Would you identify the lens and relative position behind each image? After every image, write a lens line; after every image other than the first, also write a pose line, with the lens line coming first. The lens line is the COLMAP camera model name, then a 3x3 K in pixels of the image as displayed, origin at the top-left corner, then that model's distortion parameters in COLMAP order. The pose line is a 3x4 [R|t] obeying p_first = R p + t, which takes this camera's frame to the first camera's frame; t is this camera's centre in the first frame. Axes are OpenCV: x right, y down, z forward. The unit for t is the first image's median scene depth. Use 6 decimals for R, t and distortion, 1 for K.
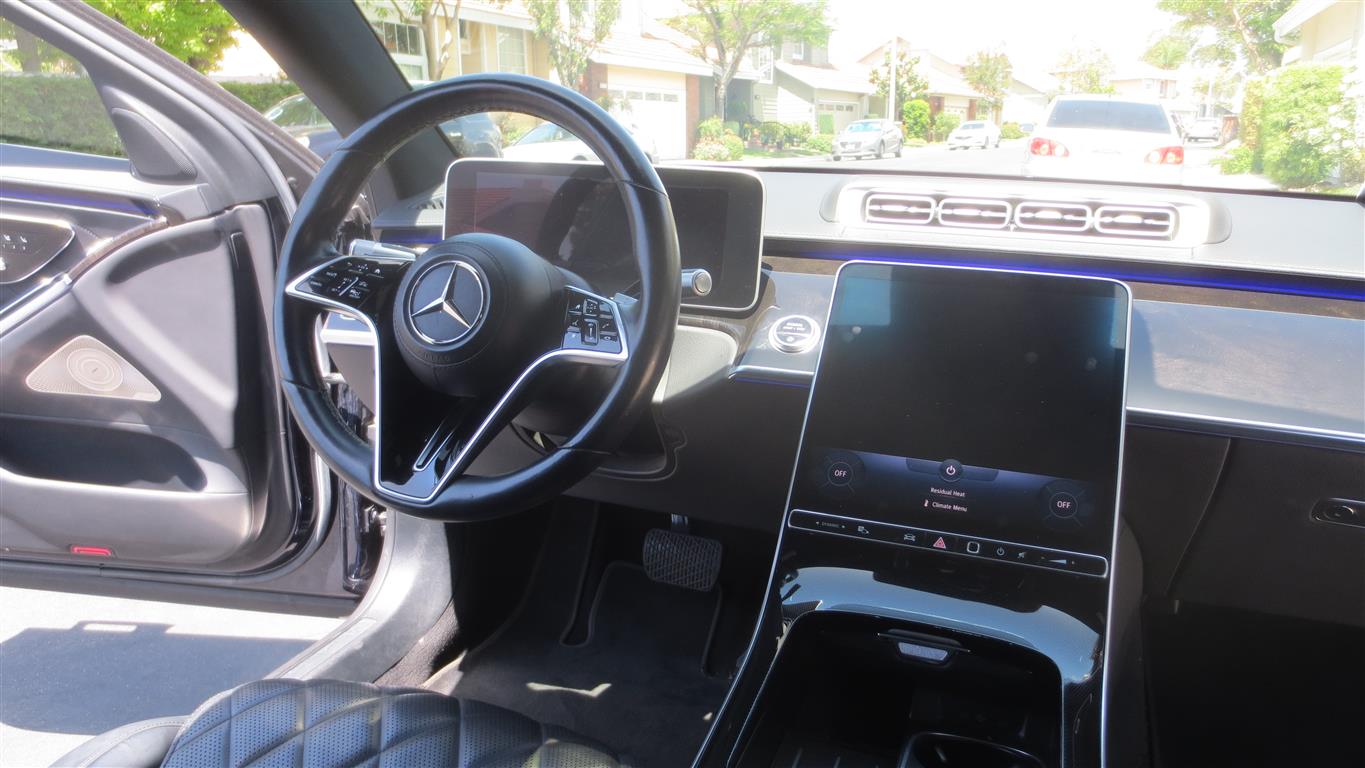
lens RADIAL K [[1003.2, 0, 675.2], [0, 1003.2, 381.9], [0, 0, 1]] dist [-0.003603, 0.023750]
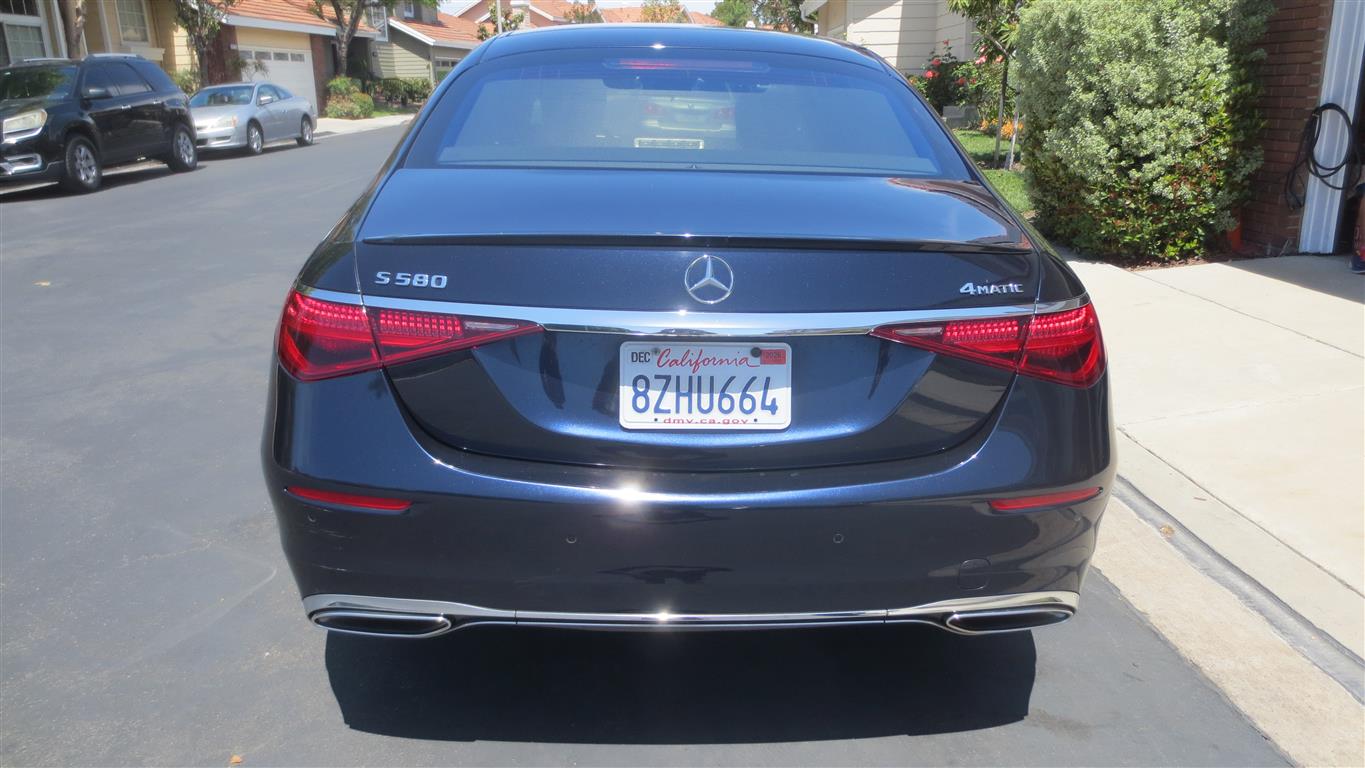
lens RADIAL K [[1003.2, 0, 682.3], [0, 1003.2, 372.9], [0, 0, 1]] dist [-0.003603, 0.023750]
pose [[0.926377, -0.110324, 0.360076, -1.002983], [0.096802, 0.993759, 0.055431, 0.447430], [-0.363945, -0.016494, 0.931275, -2.448077]]
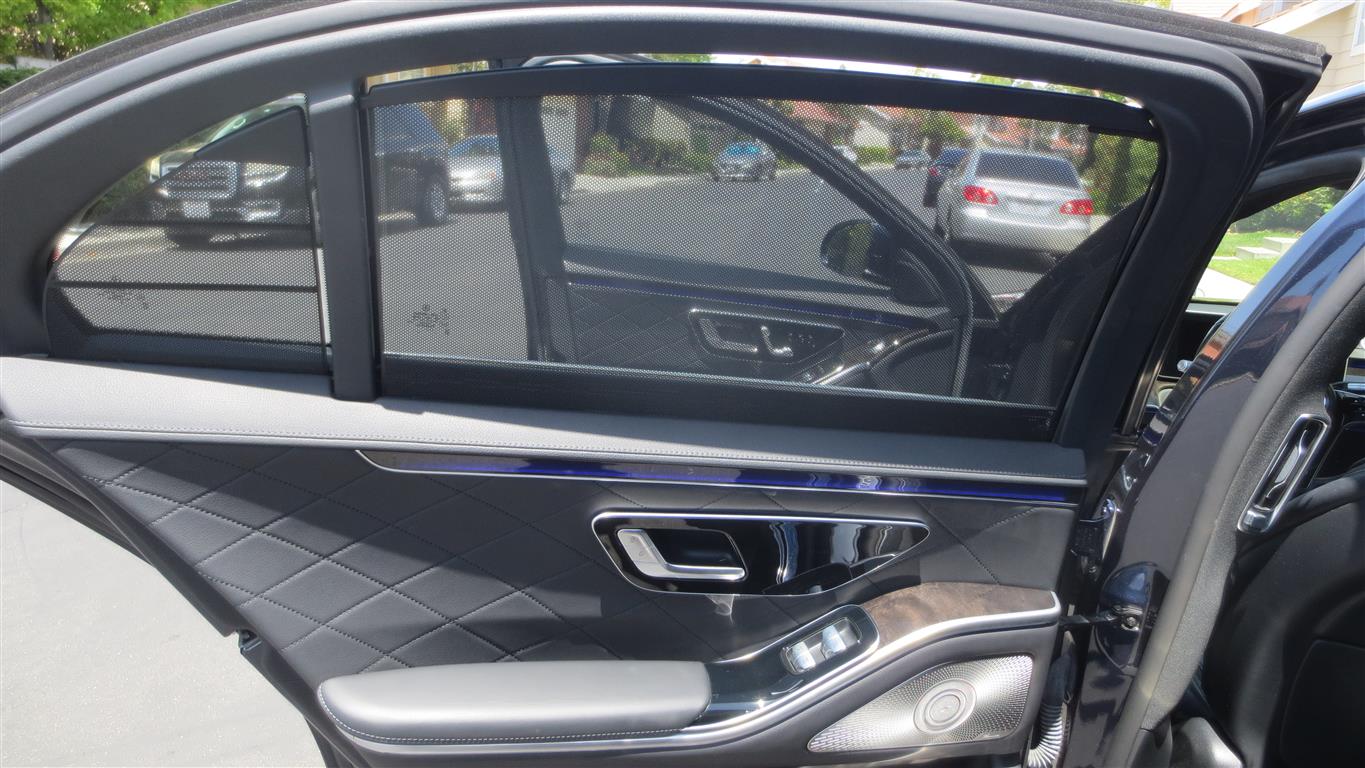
lens RADIAL K [[1003.2, 0, 678.8], [0, 1003.2, 382.1], [0, 0, 1]] dist [-0.003603, 0.023750]
pose [[0.987476, 0.015244, 0.157028, -0.968843], [-0.013943, 0.999859, -0.009387, -0.046287], [-0.157149, 0.007080, 0.987549, -0.457161]]
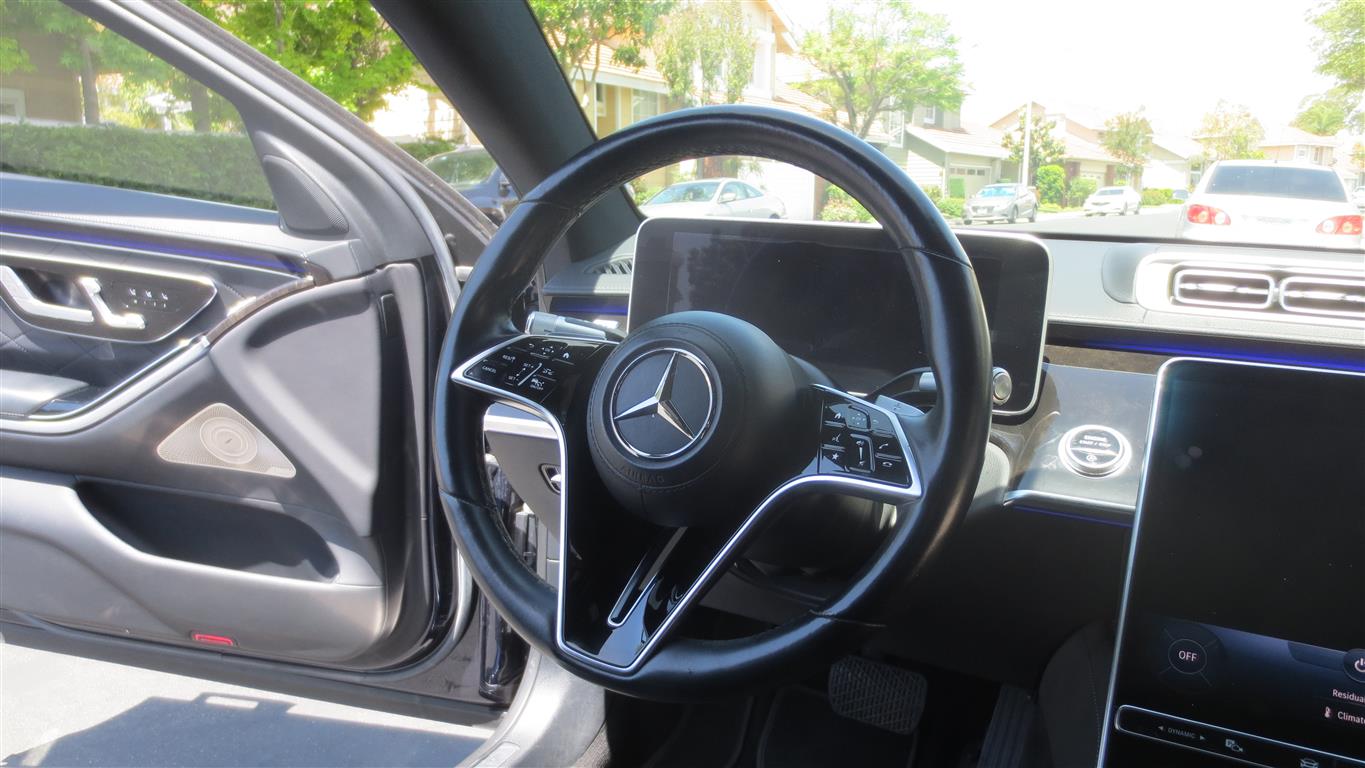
lens RADIAL K [[1003.2, 0, 686.1], [0, 1003.2, 387.1], [0, 0, 1]] dist [-0.003603, 0.023750]
pose [[0.993719, 0.033030, -0.106916, -0.065318], [-0.038711, 0.997922, -0.051506, -0.026909], [0.104992, 0.055321, 0.992933, 0.128029]]
